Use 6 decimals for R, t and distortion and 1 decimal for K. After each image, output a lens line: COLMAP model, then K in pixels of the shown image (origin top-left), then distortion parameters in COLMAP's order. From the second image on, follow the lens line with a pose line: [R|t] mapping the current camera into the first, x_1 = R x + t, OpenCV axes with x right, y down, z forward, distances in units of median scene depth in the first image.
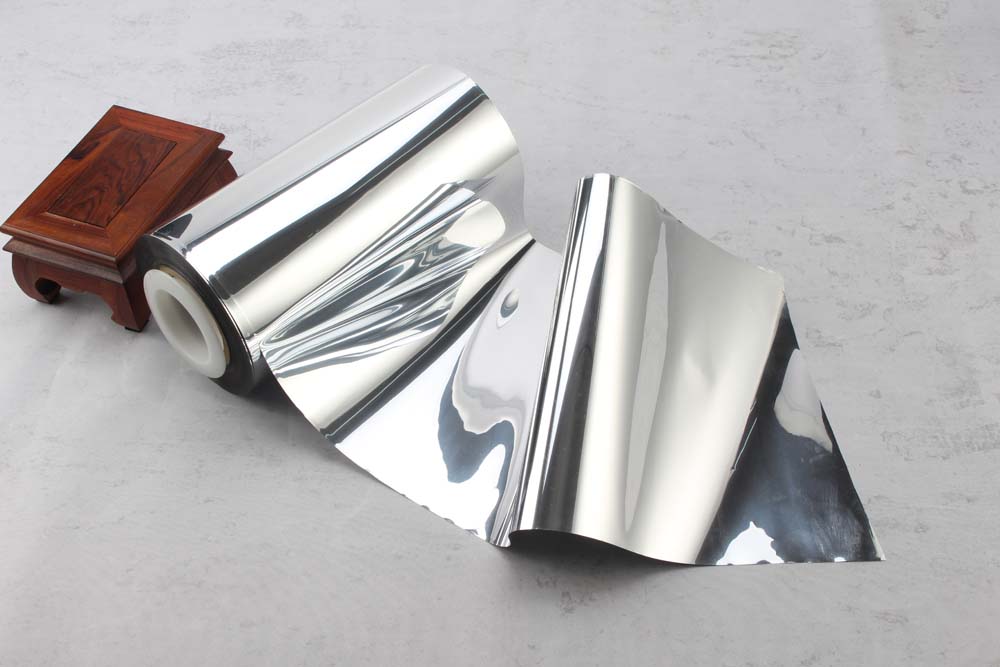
lens RADIAL K [[1317.8, 0, 500.0], [0, 1317.8, 333.5], [0, 0, 1]] dist [-0.087013, 0.017636]
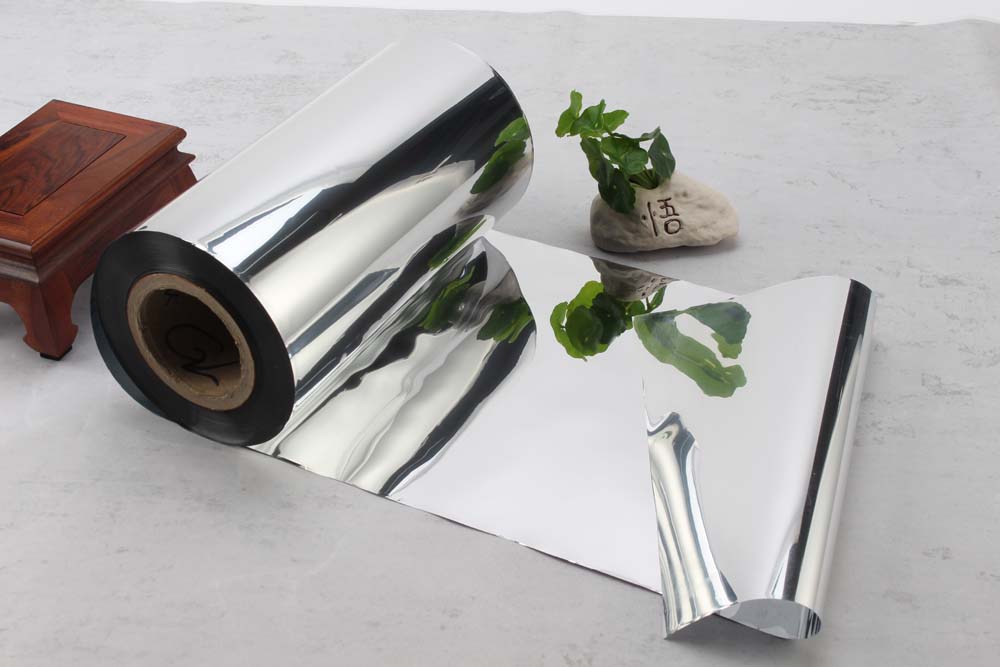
lens RADIAL K [[1457.5, 0, 500.0], [0, 1457.5, 333.5], [0, 0, 1]] dist [-0.067596, 0.018537]
pose [[0.999511, 0.022116, -0.022106, 0.004868], [-0.026078, 0.979650, -0.199010, 0.139994], [0.017255, 0.199490, 0.979748, 0.151824]]
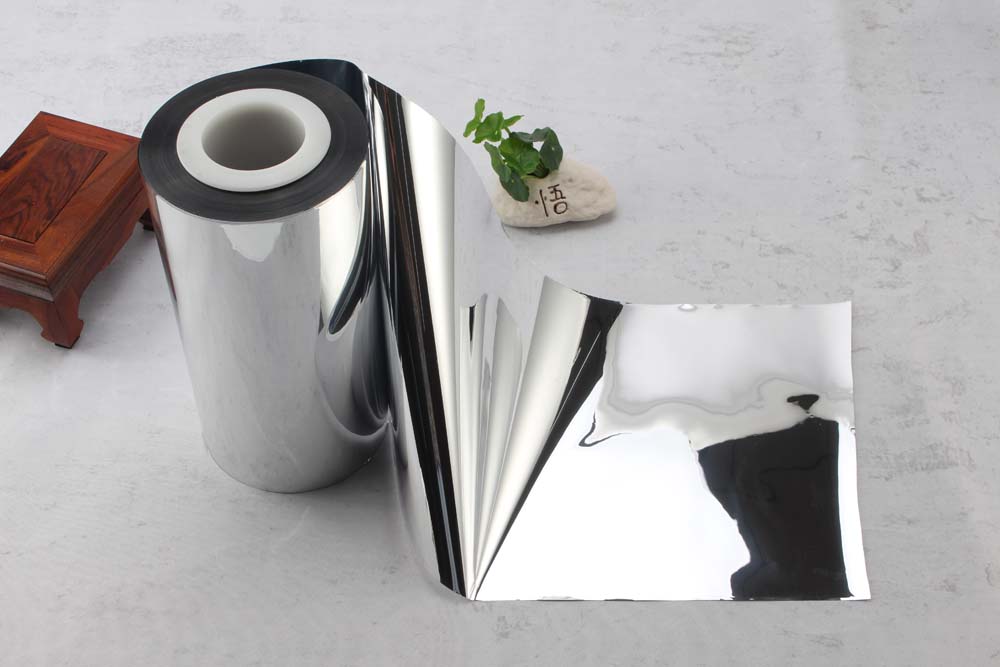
lens RADIAL K [[1457.5, 0, 500.0], [0, 1457.5, 333.5], [0, 0, 1]] dist [-0.067596, 0.018537]
pose [[0.999760, -0.000805, 0.021885, 0.019920], [0.000351, 0.999785, 0.020724, -0.032814], [-0.021897, -0.020711, 0.999546, -0.080362]]
